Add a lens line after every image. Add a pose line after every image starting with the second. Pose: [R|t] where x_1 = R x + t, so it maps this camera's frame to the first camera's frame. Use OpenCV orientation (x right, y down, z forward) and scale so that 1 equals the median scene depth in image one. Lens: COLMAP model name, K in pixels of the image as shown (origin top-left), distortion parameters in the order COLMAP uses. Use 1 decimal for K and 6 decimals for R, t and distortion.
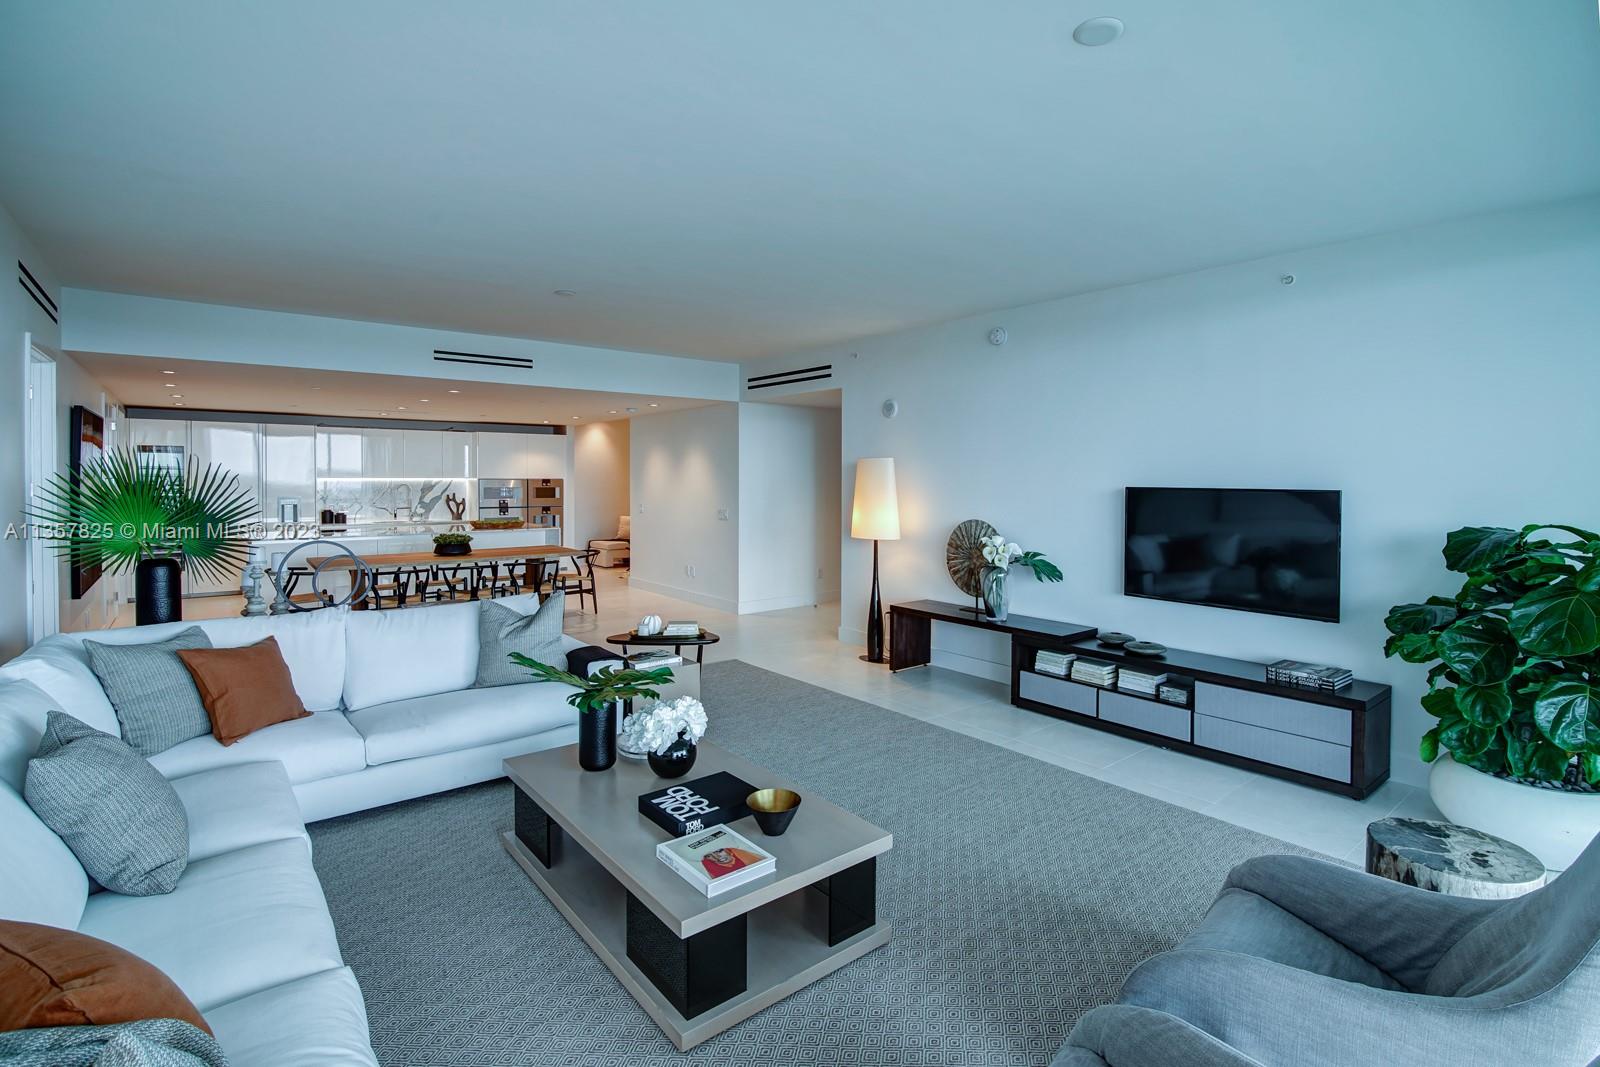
lens RADIAL K [[788.5, 0, 817.3], [0, 788.5, 512.3], [0, 0, 1]] dist [-0.001360, -0.000357]
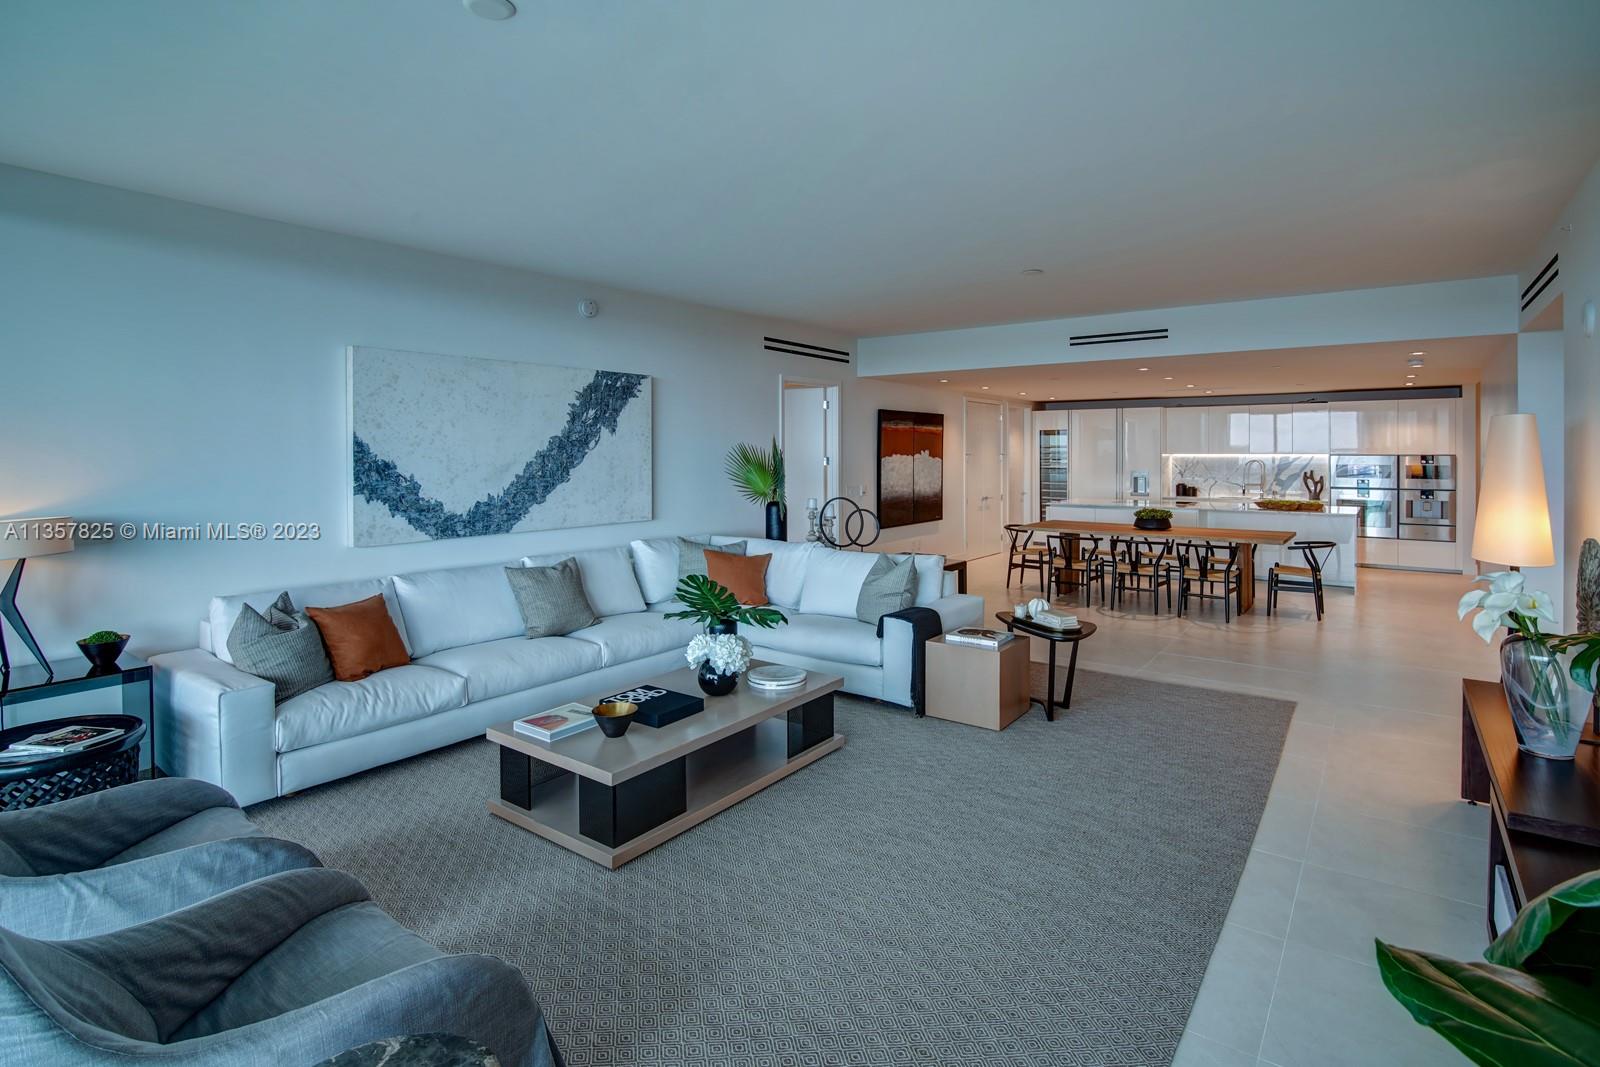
lens RADIAL K [[746.6, 0, 771.3], [0, 746.6, 431.8], [0, 0, 1]] dist [-0.001940, -0.010794]
pose [[0.219225, -0.031167, -0.975176, 0.249759], [-0.042147, 0.998254, -0.041380, -0.007227], [0.974764, 0.050172, 0.217529, 0.208458]]
